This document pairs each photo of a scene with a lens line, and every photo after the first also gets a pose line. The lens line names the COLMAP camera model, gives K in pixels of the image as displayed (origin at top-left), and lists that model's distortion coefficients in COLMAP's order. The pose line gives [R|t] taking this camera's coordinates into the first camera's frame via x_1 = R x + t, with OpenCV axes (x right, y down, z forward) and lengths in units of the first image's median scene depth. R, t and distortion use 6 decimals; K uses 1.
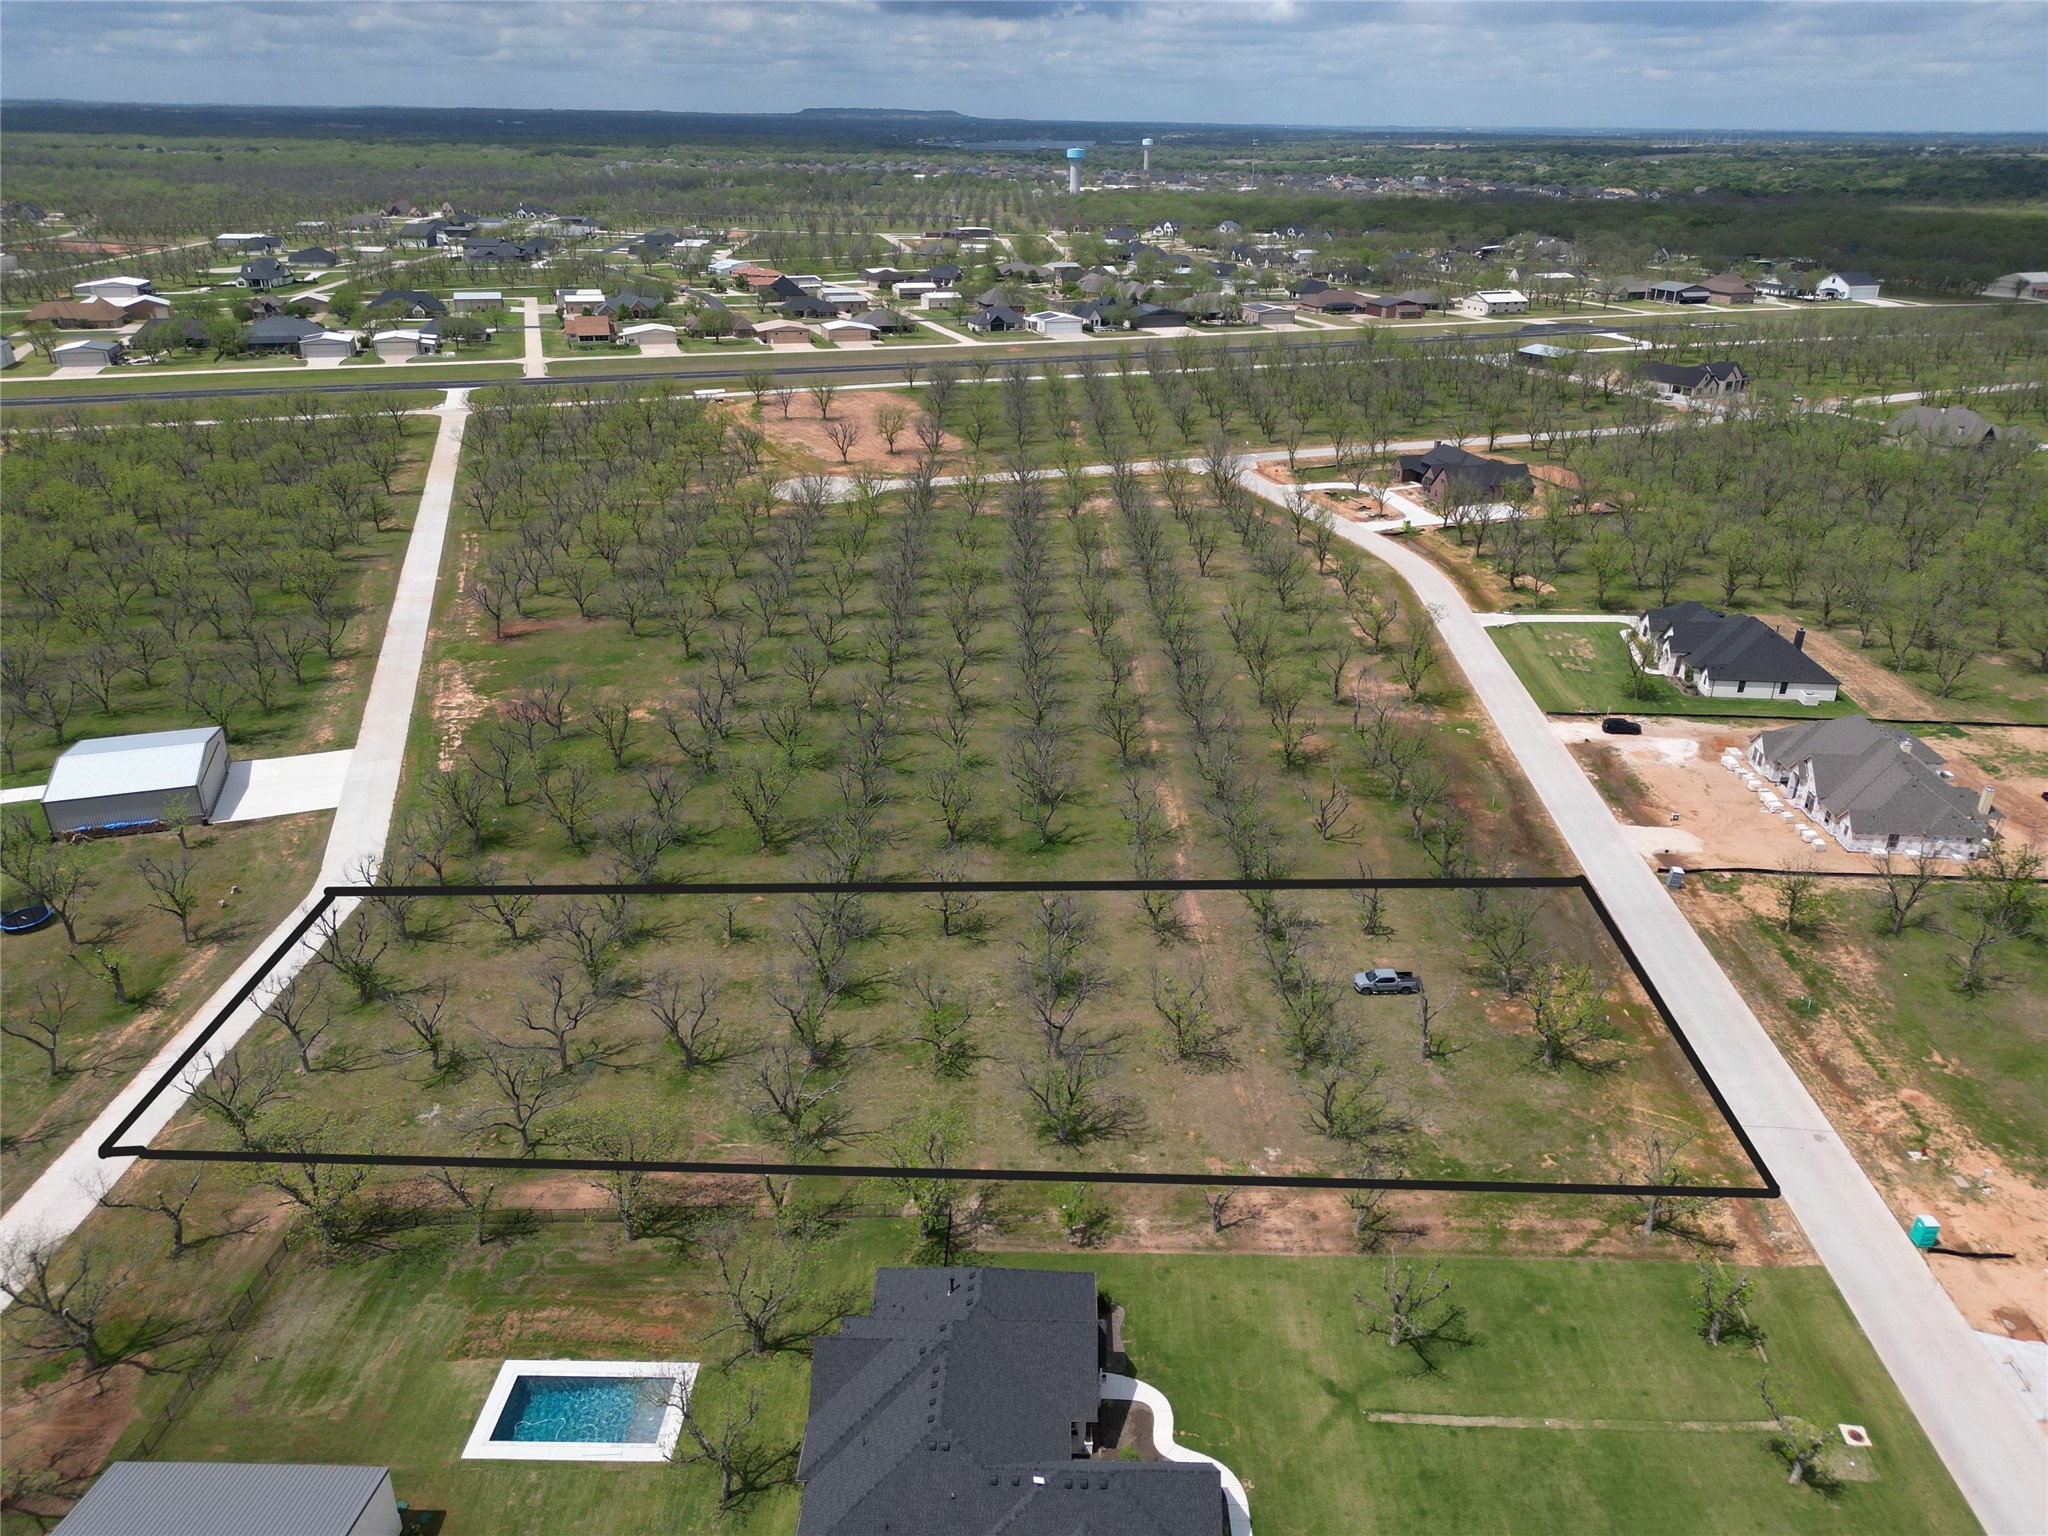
lens RADIAL K [[1428.2, 0, 1027.3], [0, 1428.2, 779.8], [0, 0, 1]] dist [0.087695, -0.097442]
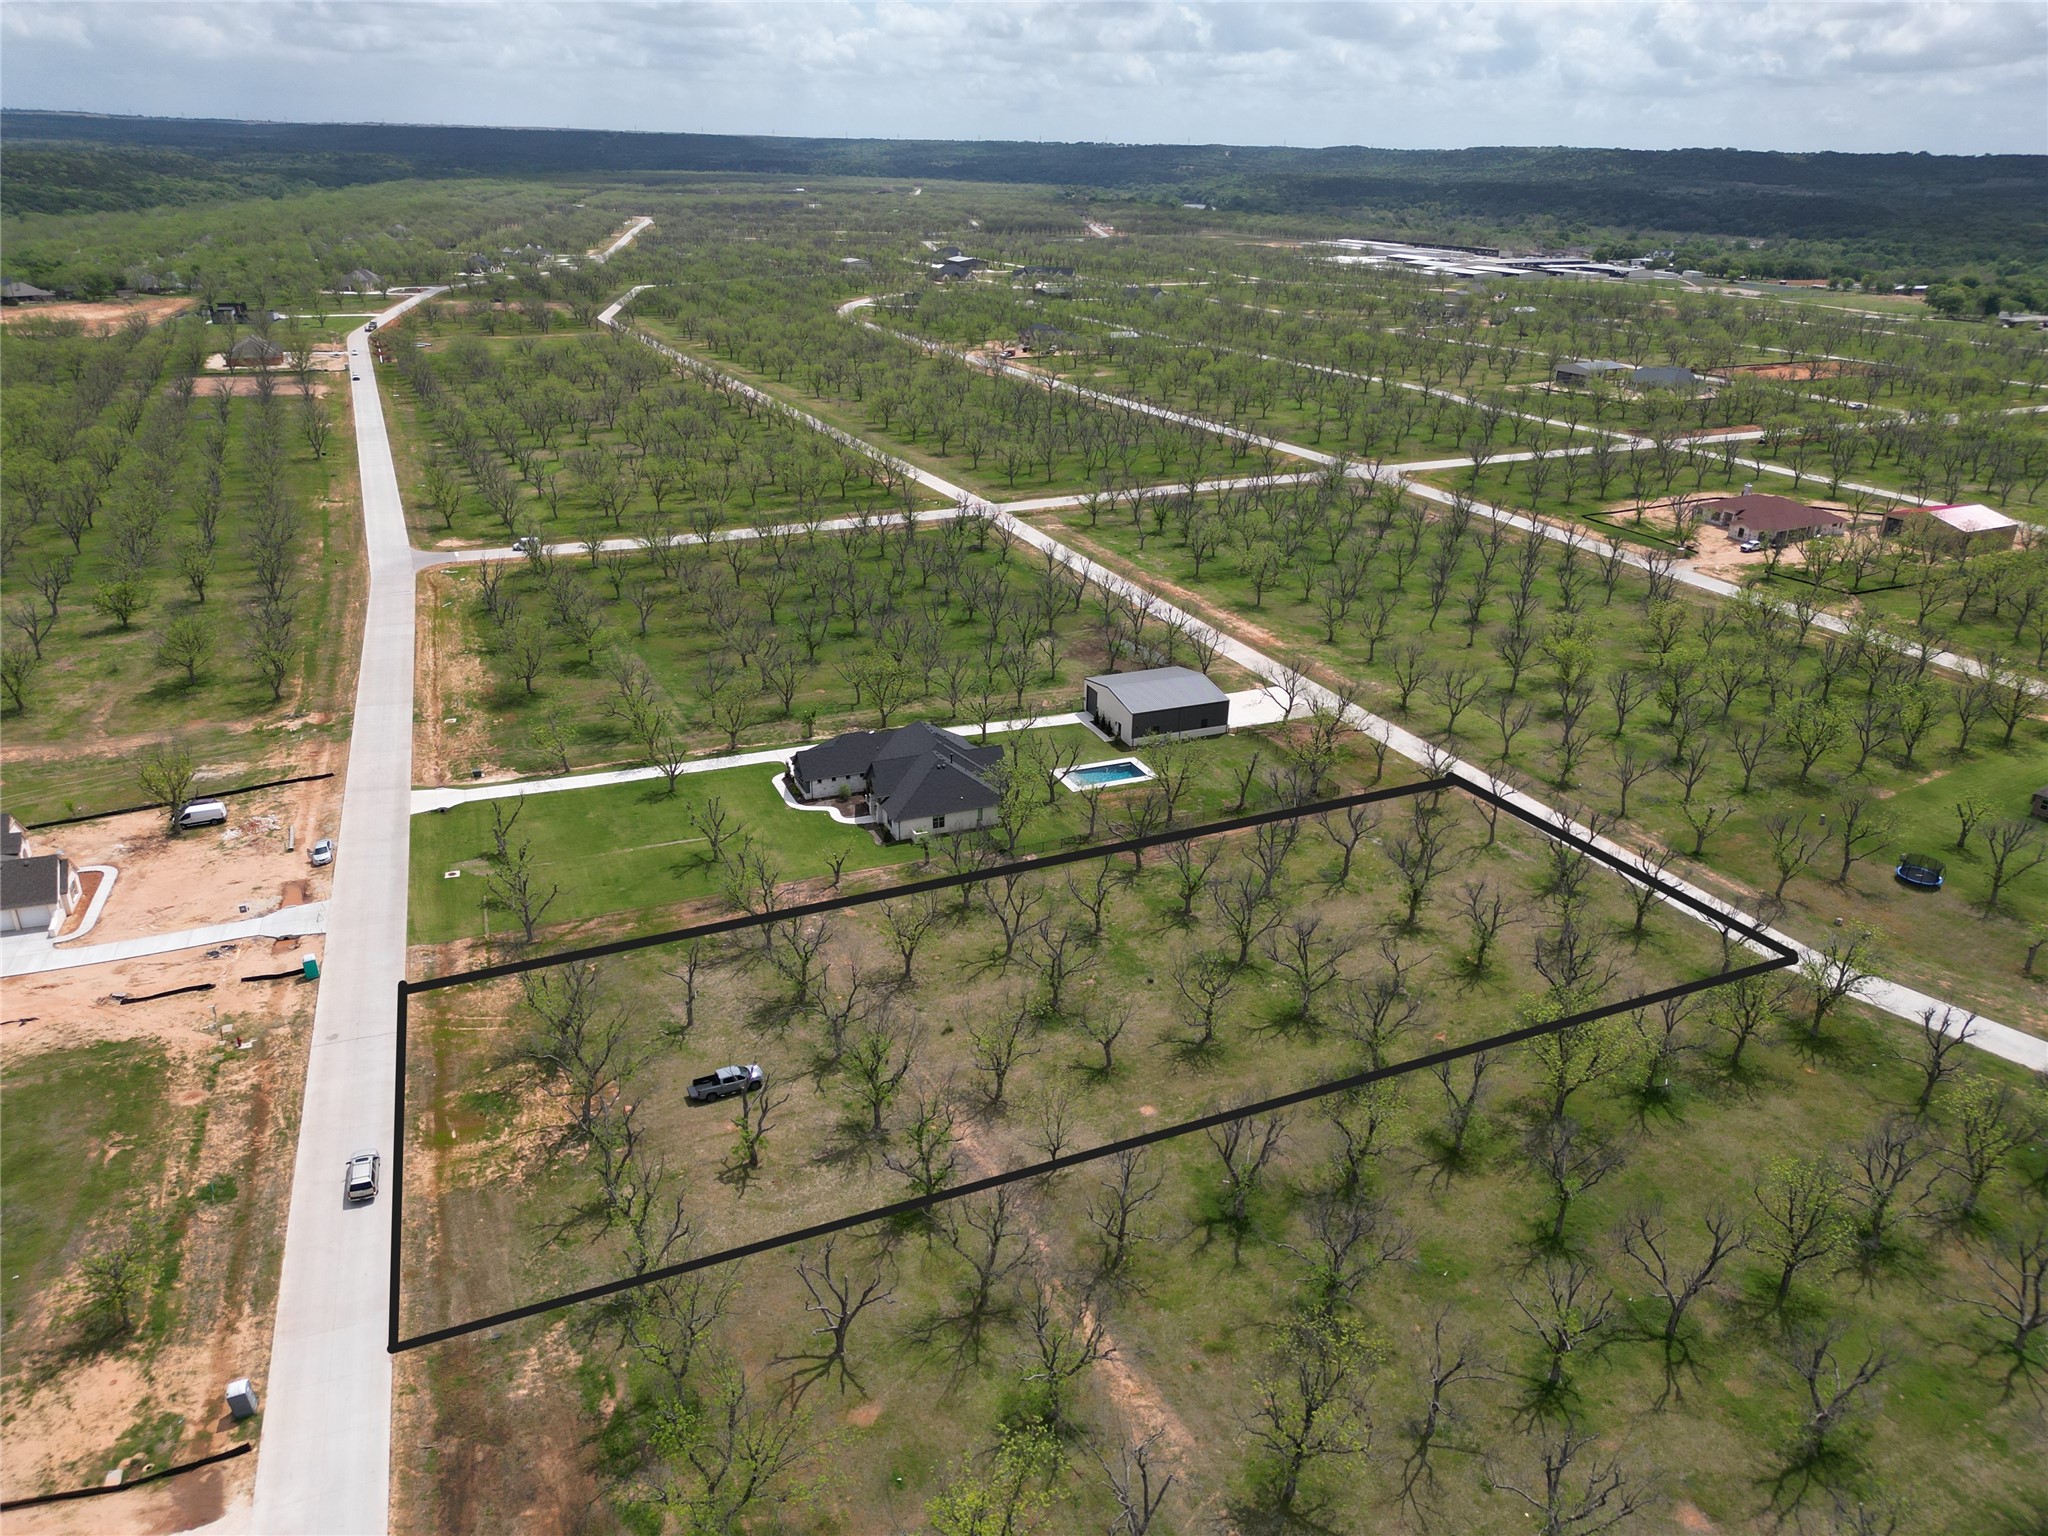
lens RADIAL K [[1424.6, 0, 1065.0], [0, 1424.6, 772.0], [0, 0, 1]] dist [0.025069, -0.026751]
pose [[-0.897792, 0.143190, -0.416492, 0.304181], [-0.214702, 0.683394, 0.697765, -0.495966], [0.384541, 0.715870, -0.582802, 1.101989]]
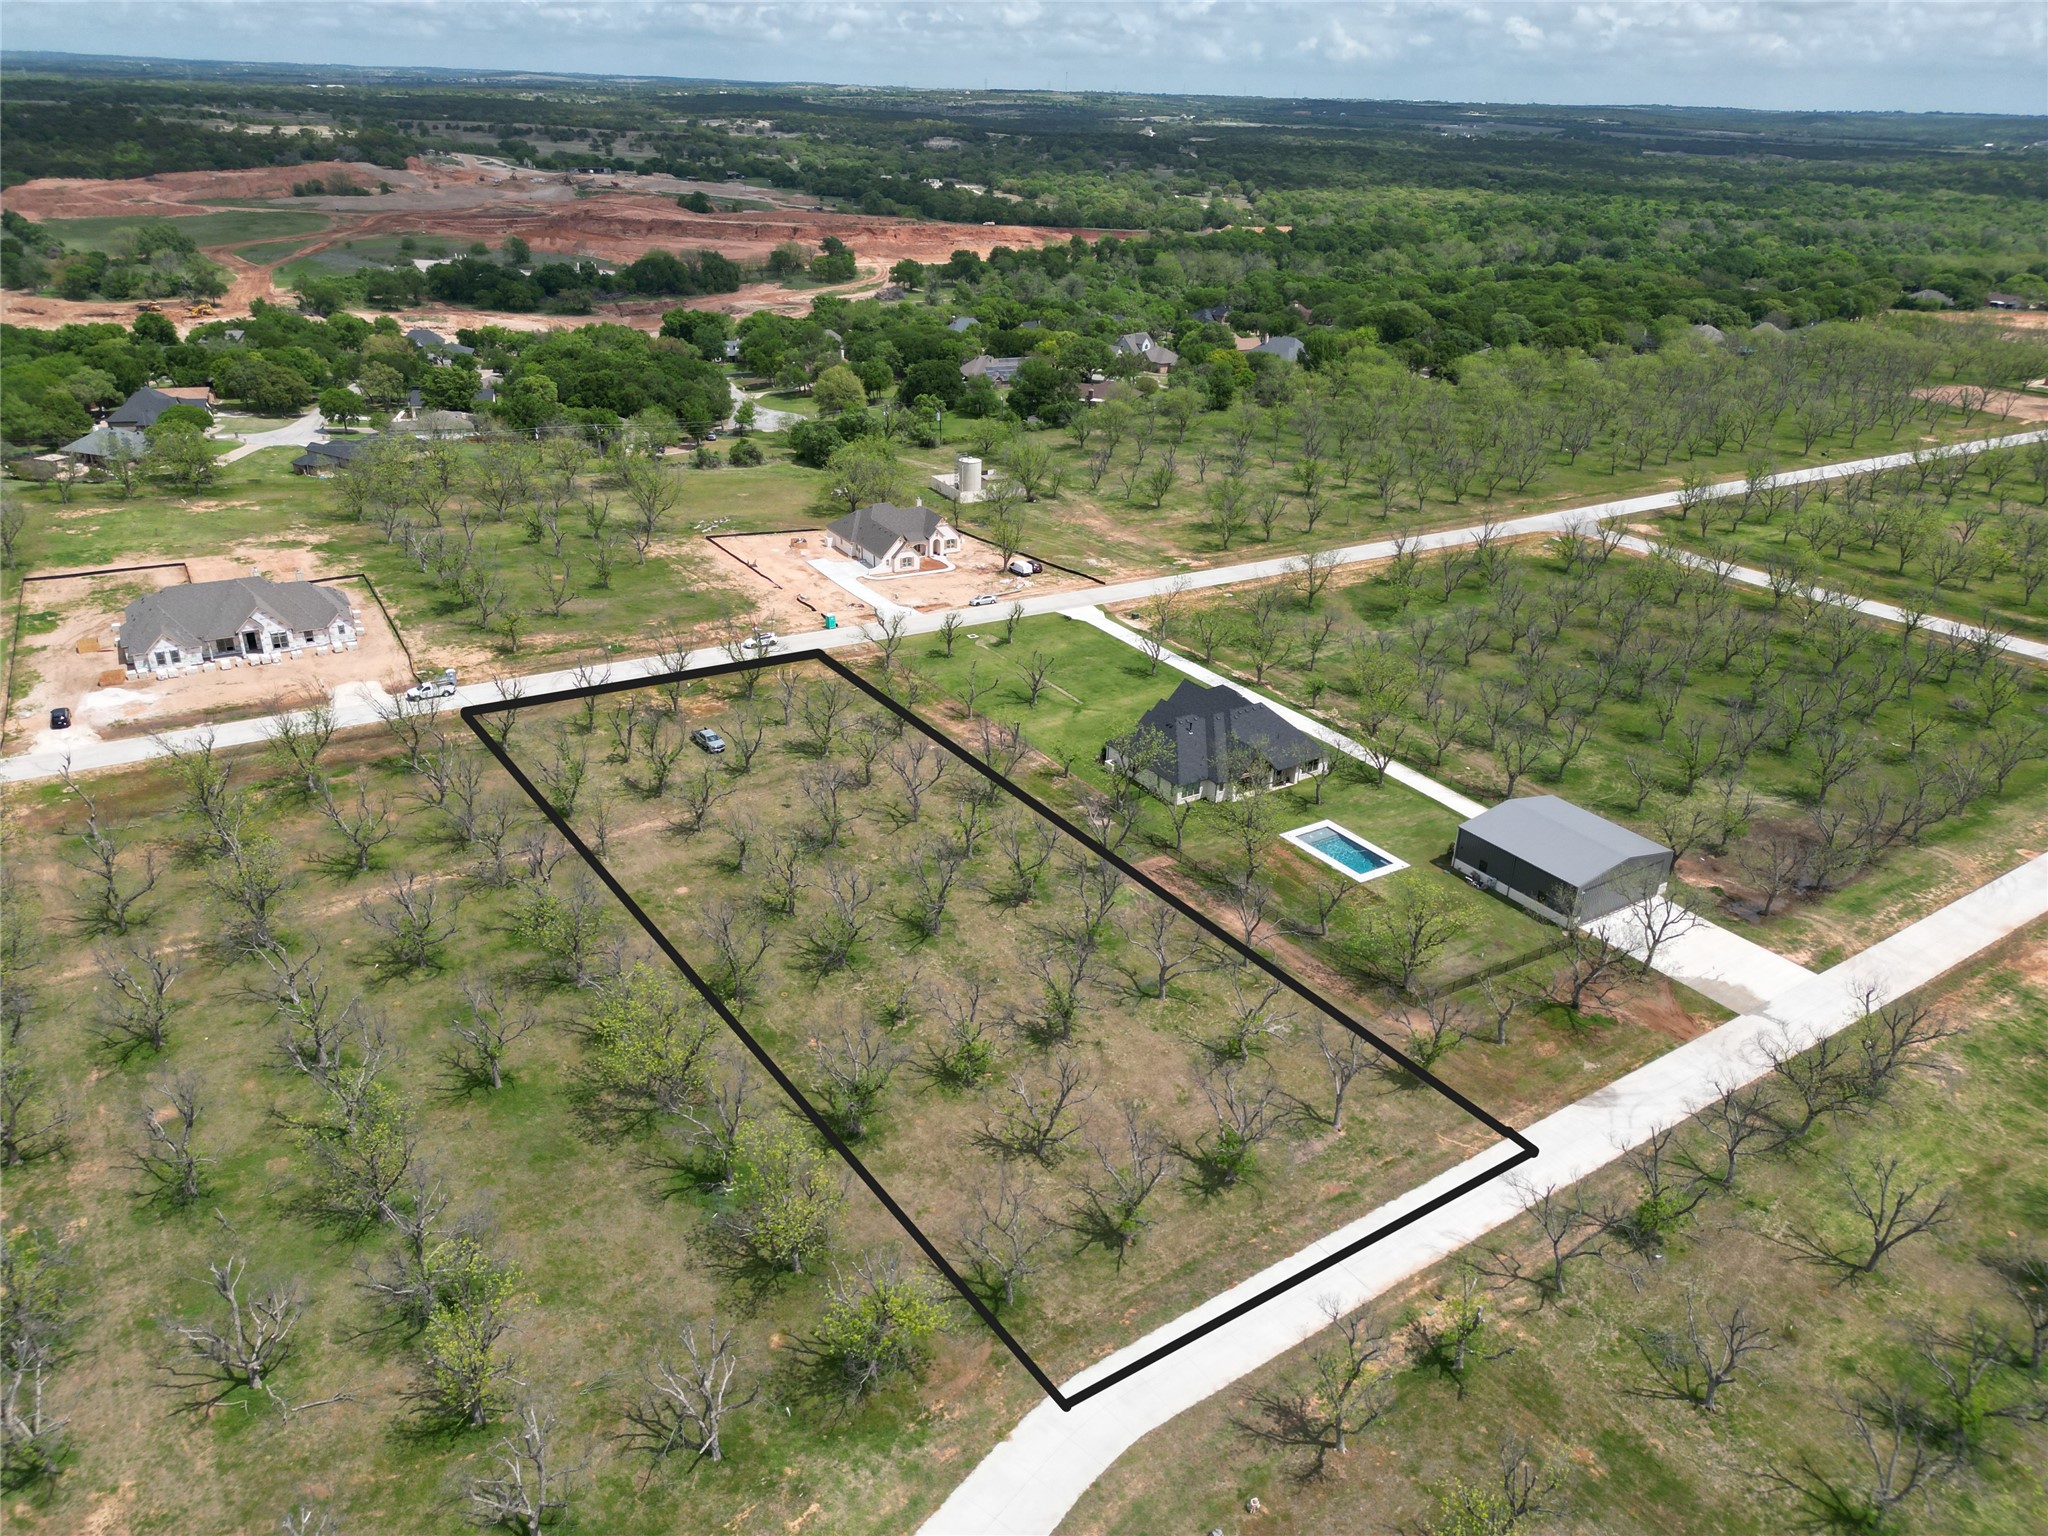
lens RADIAL K [[1449.3, 0, 1046.1], [0, 1449.3, 762.8], [0, 0, 1]] dist [0.100750, -0.111840]
pose [[-0.575521, -0.364235, 0.732195, -0.691716], [0.304693, 0.735367, 0.605308, -0.422142], [-0.758906, 0.571461, -0.312239, 0.902728]]
